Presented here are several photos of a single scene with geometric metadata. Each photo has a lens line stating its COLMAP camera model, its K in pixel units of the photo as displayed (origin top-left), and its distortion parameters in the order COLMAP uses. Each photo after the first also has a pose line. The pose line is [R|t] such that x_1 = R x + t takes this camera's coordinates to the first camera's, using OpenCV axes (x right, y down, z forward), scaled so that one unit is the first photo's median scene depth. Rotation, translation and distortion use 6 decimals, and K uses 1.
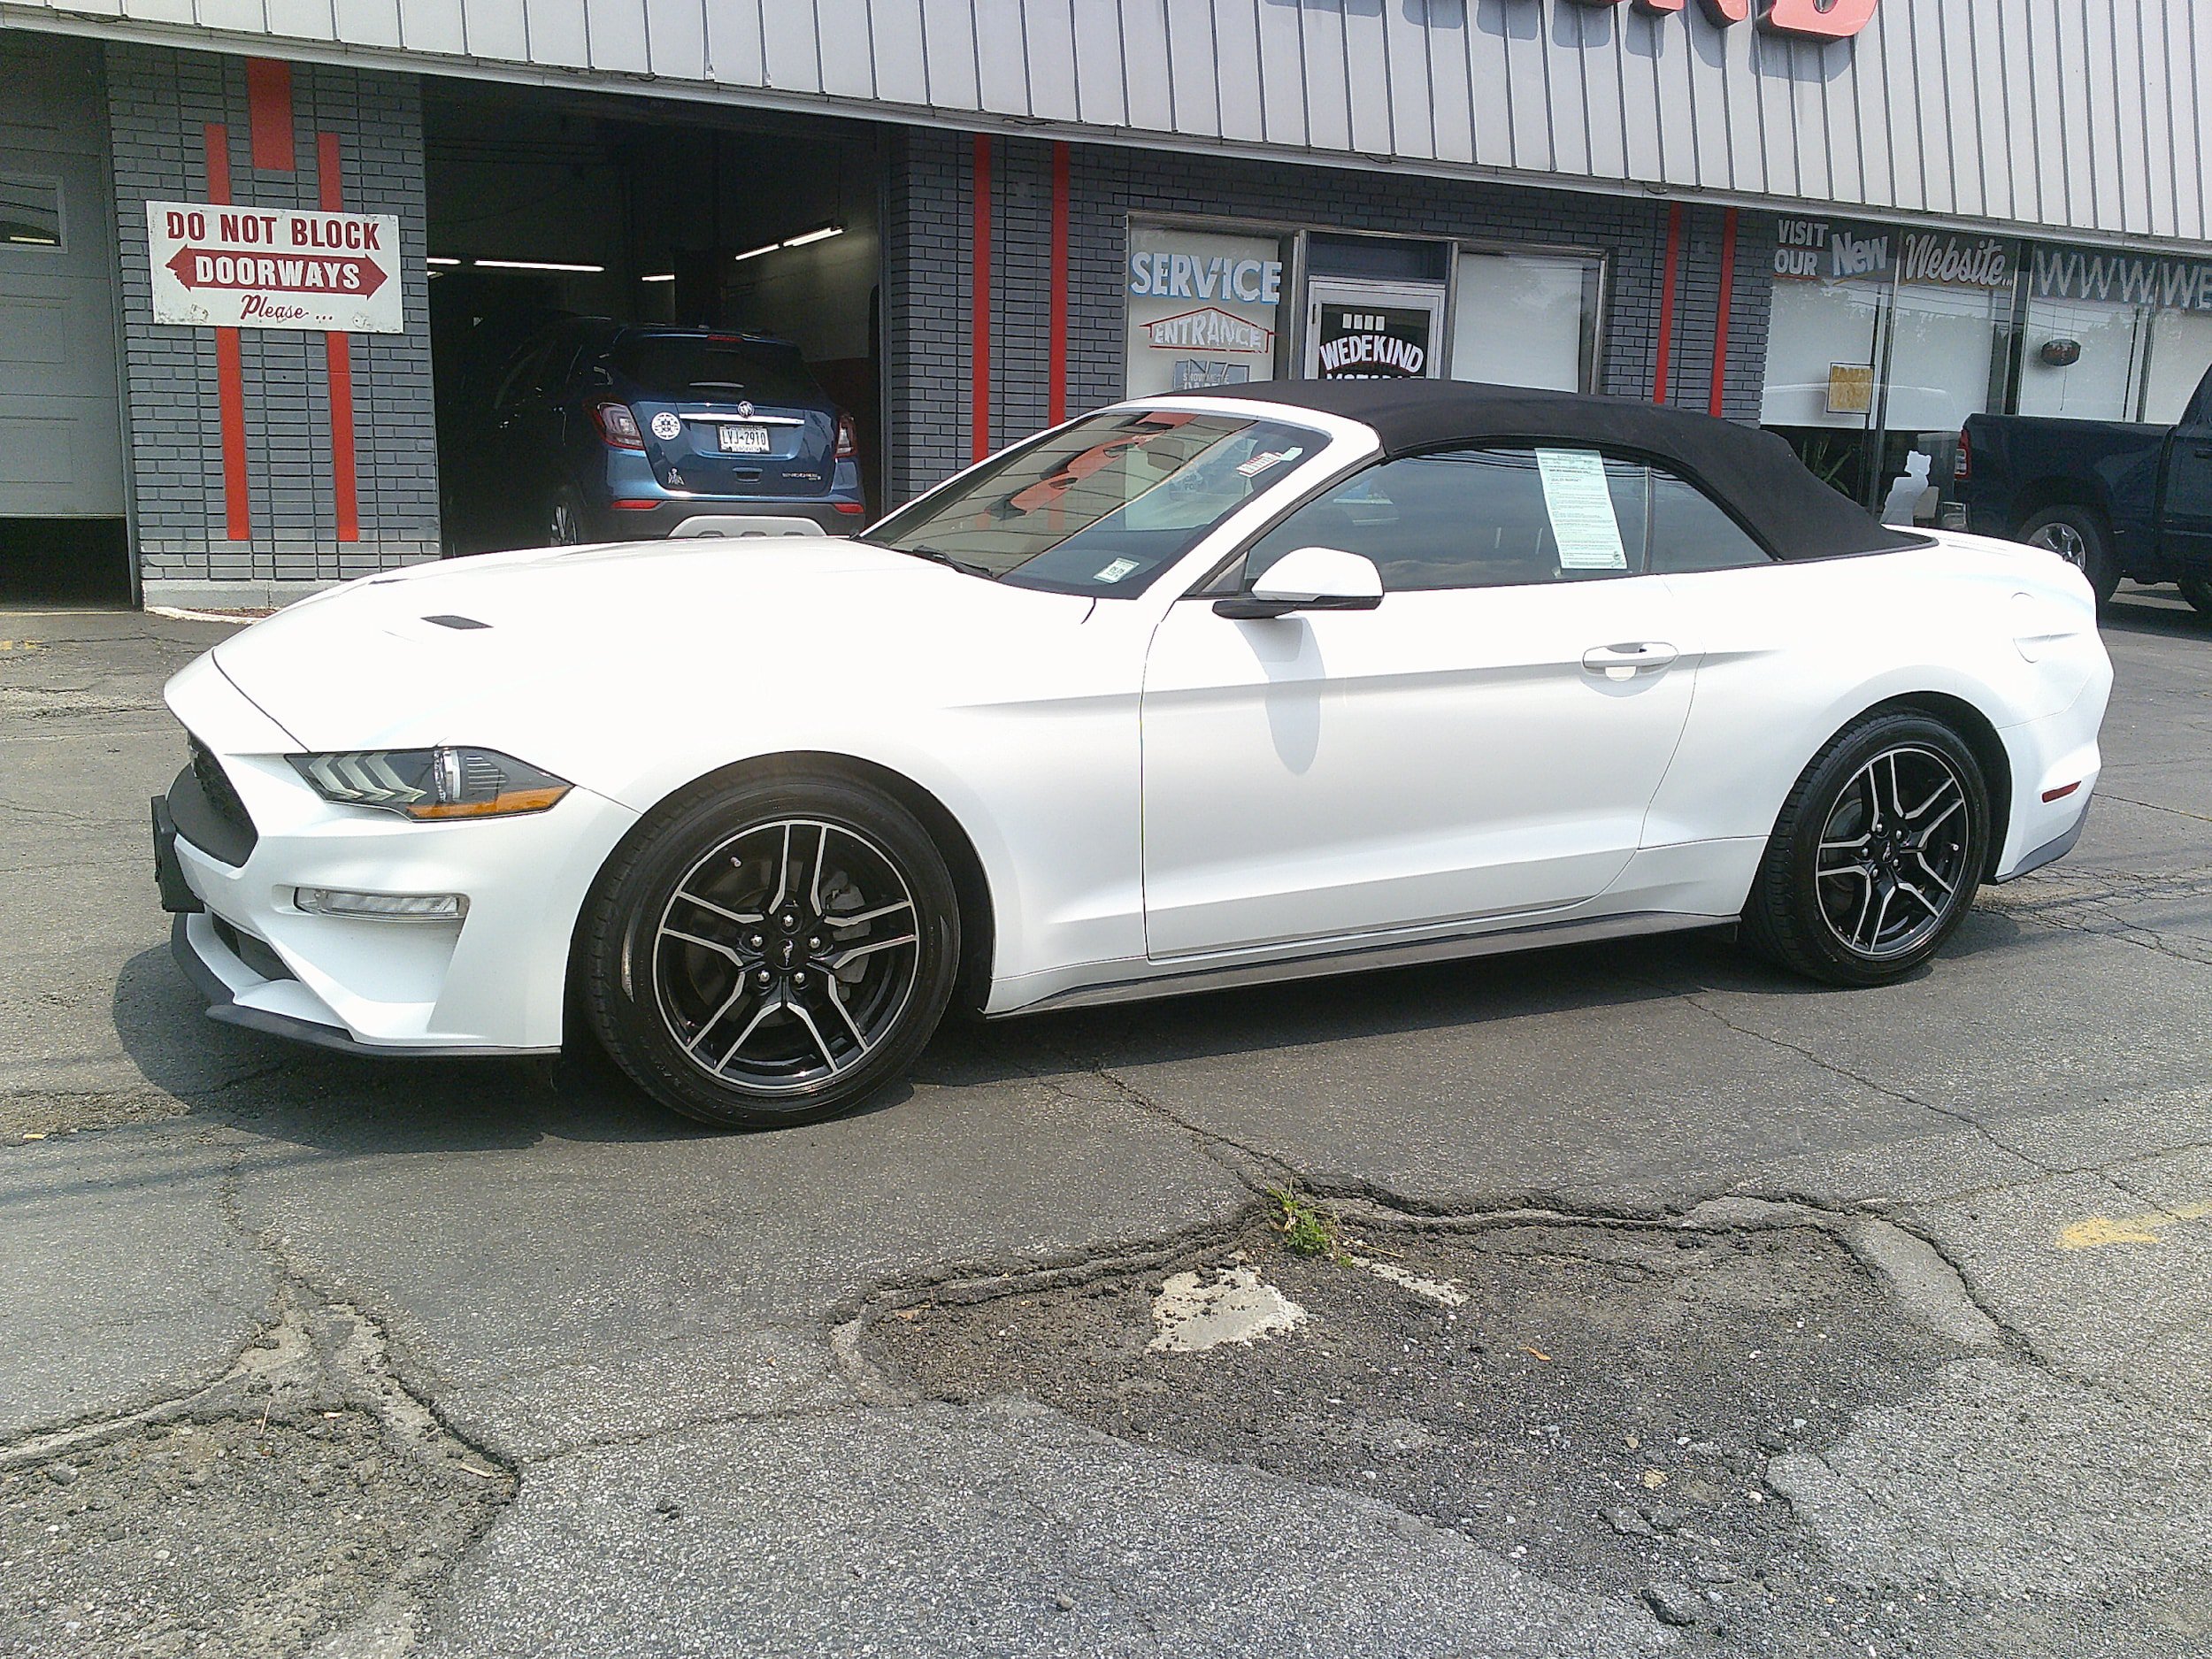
lens RADIAL K [[2045.7, 0, 1115.5], [0, 2045.7, 868.2], [0, 0, 1]] dist [0.016079, 0.000000]
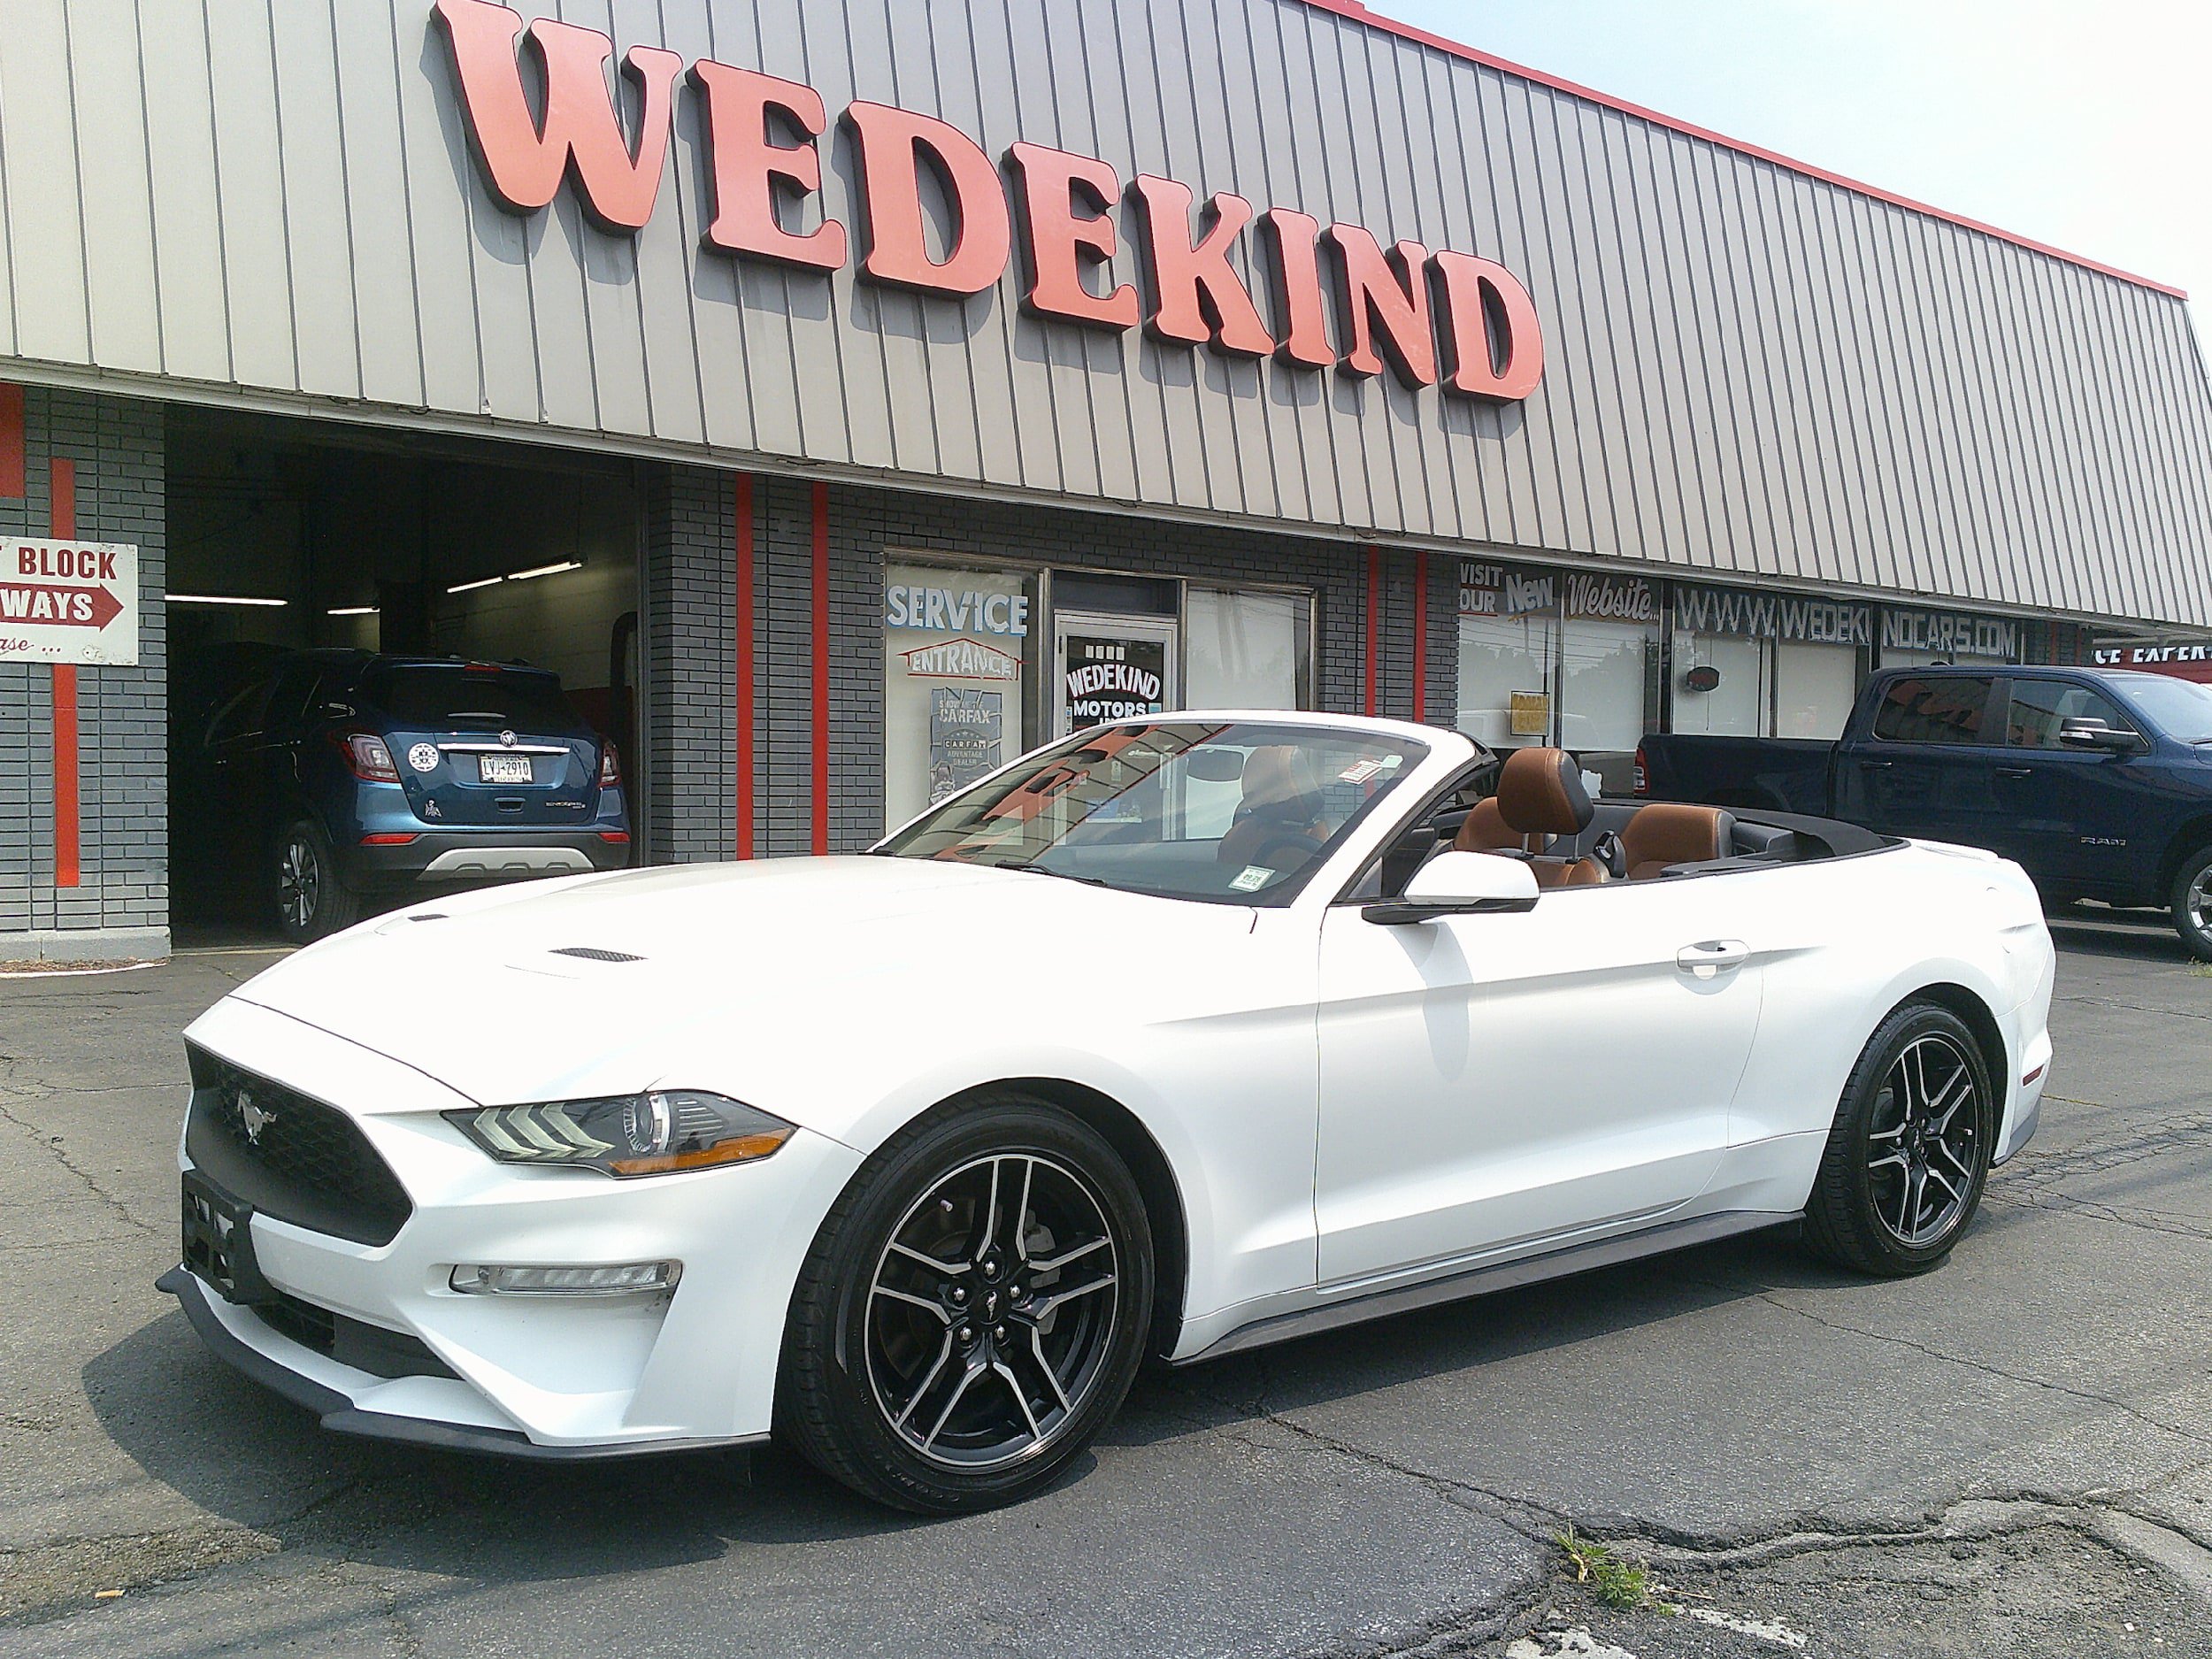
lens RADIAL K [[2045.7, 0, 1120.8], [0, 2045.7, 837.7], [0, 0, 1]] dist [0.016079, 0.000000]
pose [[0.981362, -0.020426, 0.191081, -0.205697], [0.053285, 0.984269, -0.168448, -0.004772], [-0.184635, 0.175490, 0.967013, 0.063108]]
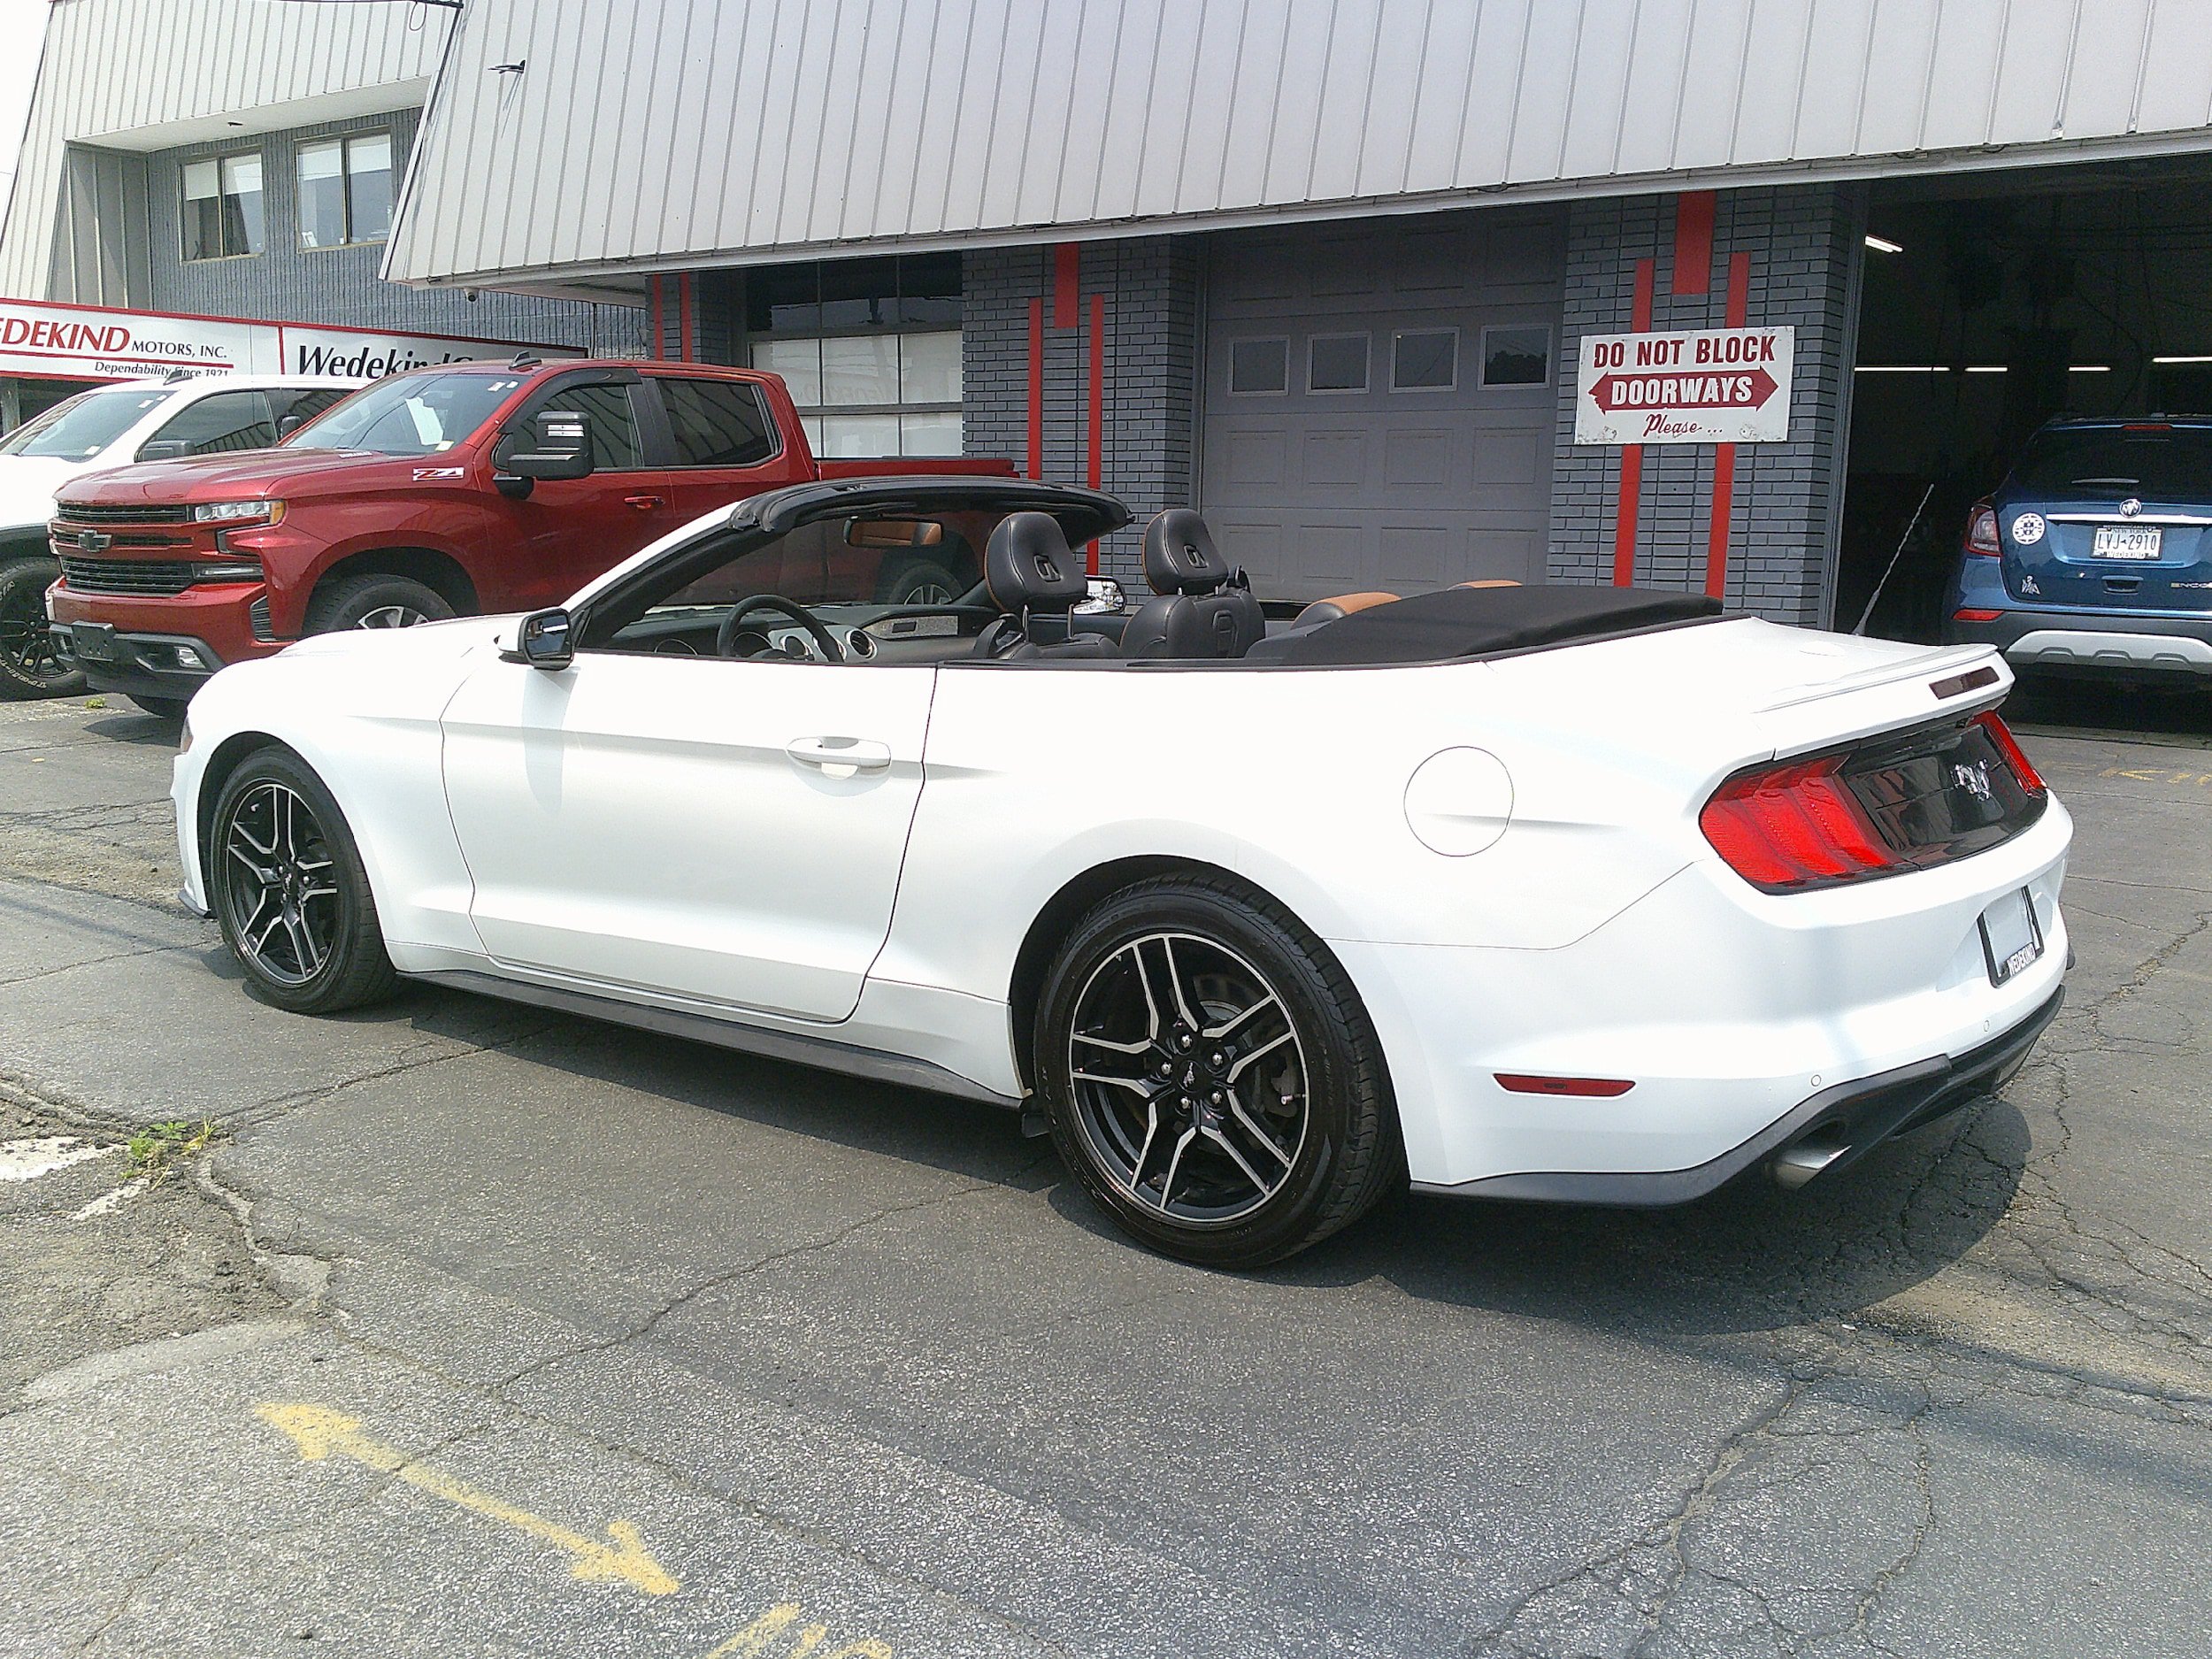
lens RADIAL K [[2045.7, 0, 1119.8], [0, 2045.7, 889.9], [0, 0, 1]] dist [0.016079, 0.000000]
pose [[0.445826, 0.147079, -0.882954, 0.989457], [-0.191018, 0.979319, 0.066681, -0.115145], [0.874501, 0.138932, 0.464700, 0.642820]]
